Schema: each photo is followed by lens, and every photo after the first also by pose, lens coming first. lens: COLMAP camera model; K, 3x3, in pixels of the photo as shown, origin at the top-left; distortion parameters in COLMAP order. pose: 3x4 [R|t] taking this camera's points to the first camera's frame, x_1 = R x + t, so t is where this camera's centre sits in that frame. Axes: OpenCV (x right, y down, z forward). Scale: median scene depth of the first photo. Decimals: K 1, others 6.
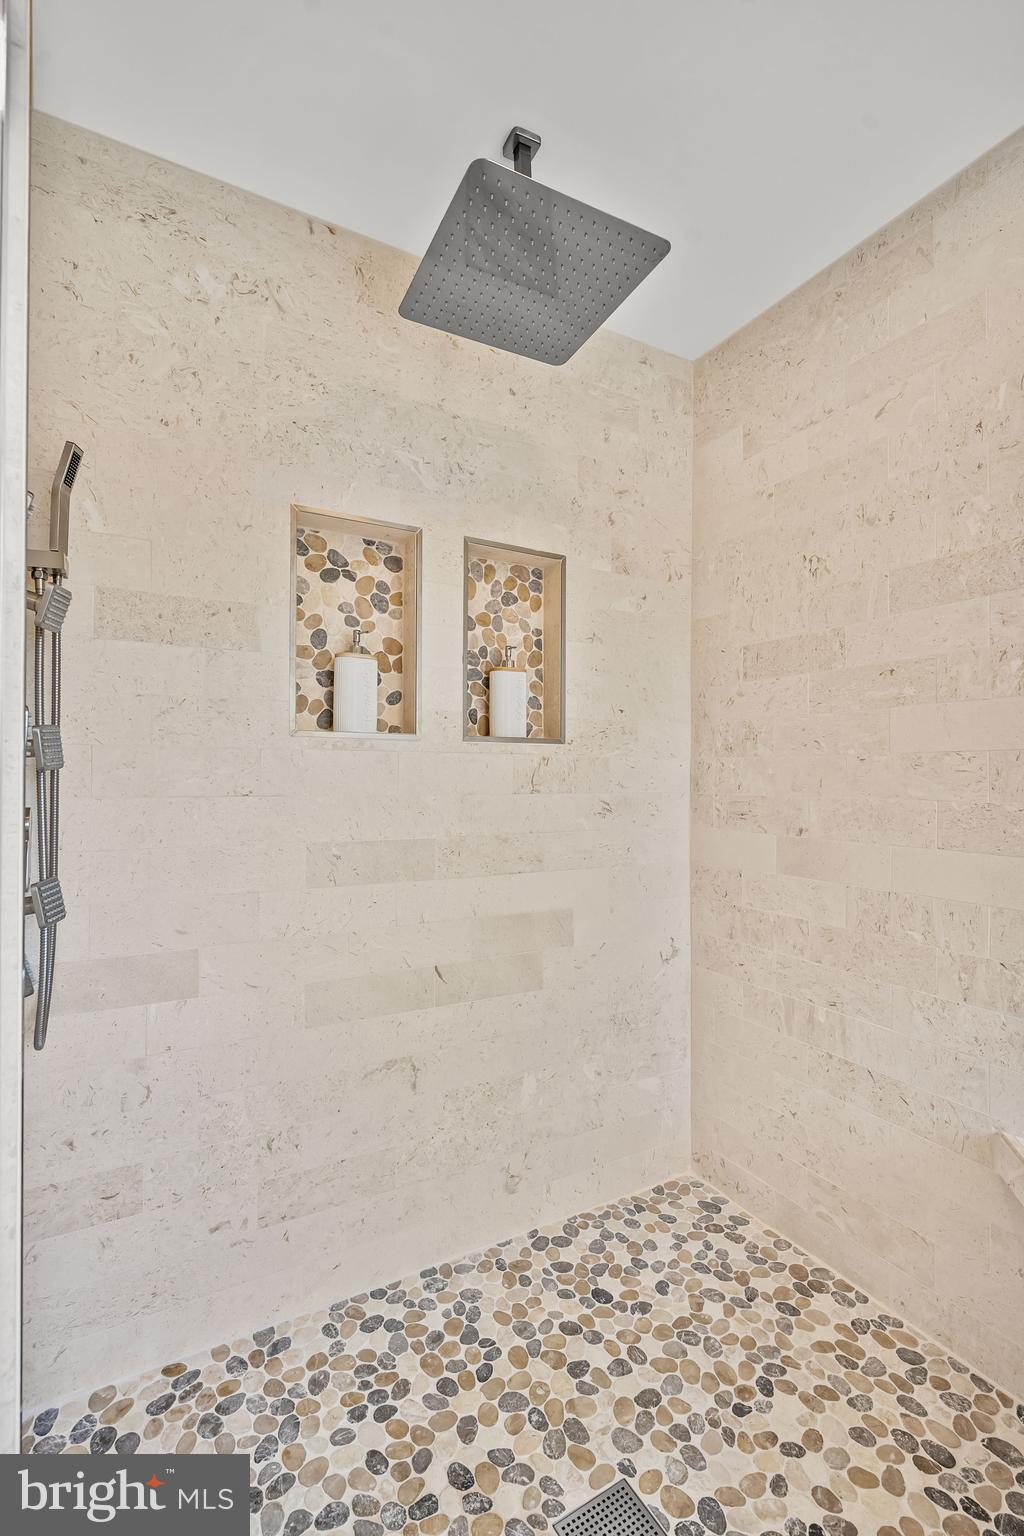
lens RADIAL K [[692.3, 0, 509.6], [0, 692.3, 761.2], [0, 0, 1]] dist [-0.004405, 0.001371]
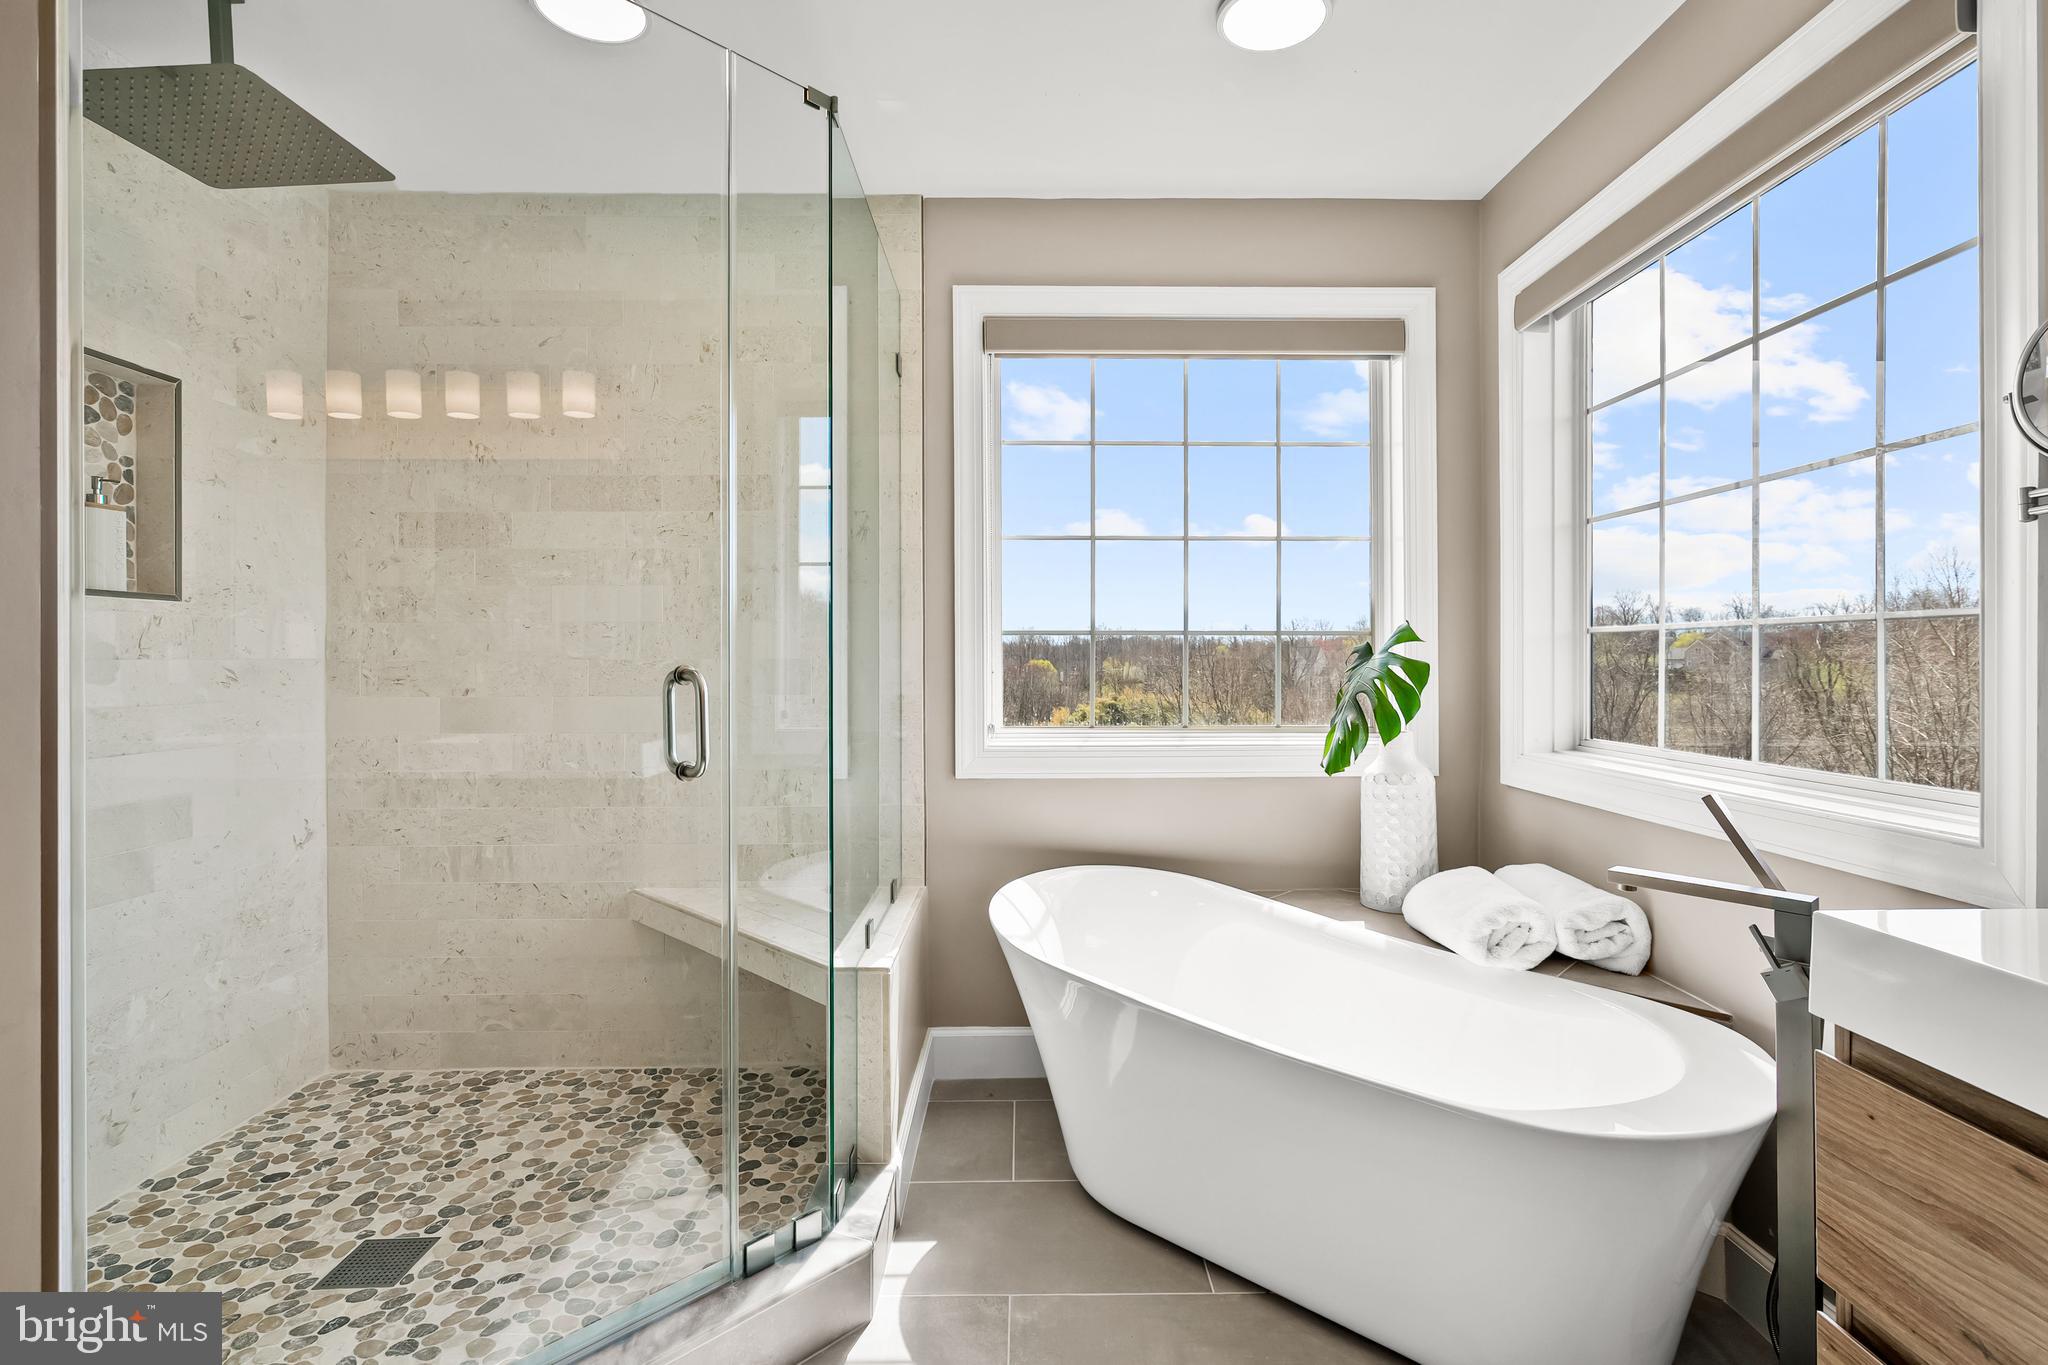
lens RADIAL K [[923.0, 0, 1024.0], [0, 923.0, 682.5], [0, 0, 1]] dist [-0.004405, 0.001371]
pose [[0.476576, -0.029332, 0.878644, -0.438907], [-0.013822, 0.999070, 0.040849, 0.014707], [-0.879025, -0.031612, 0.475727, -0.469248]]
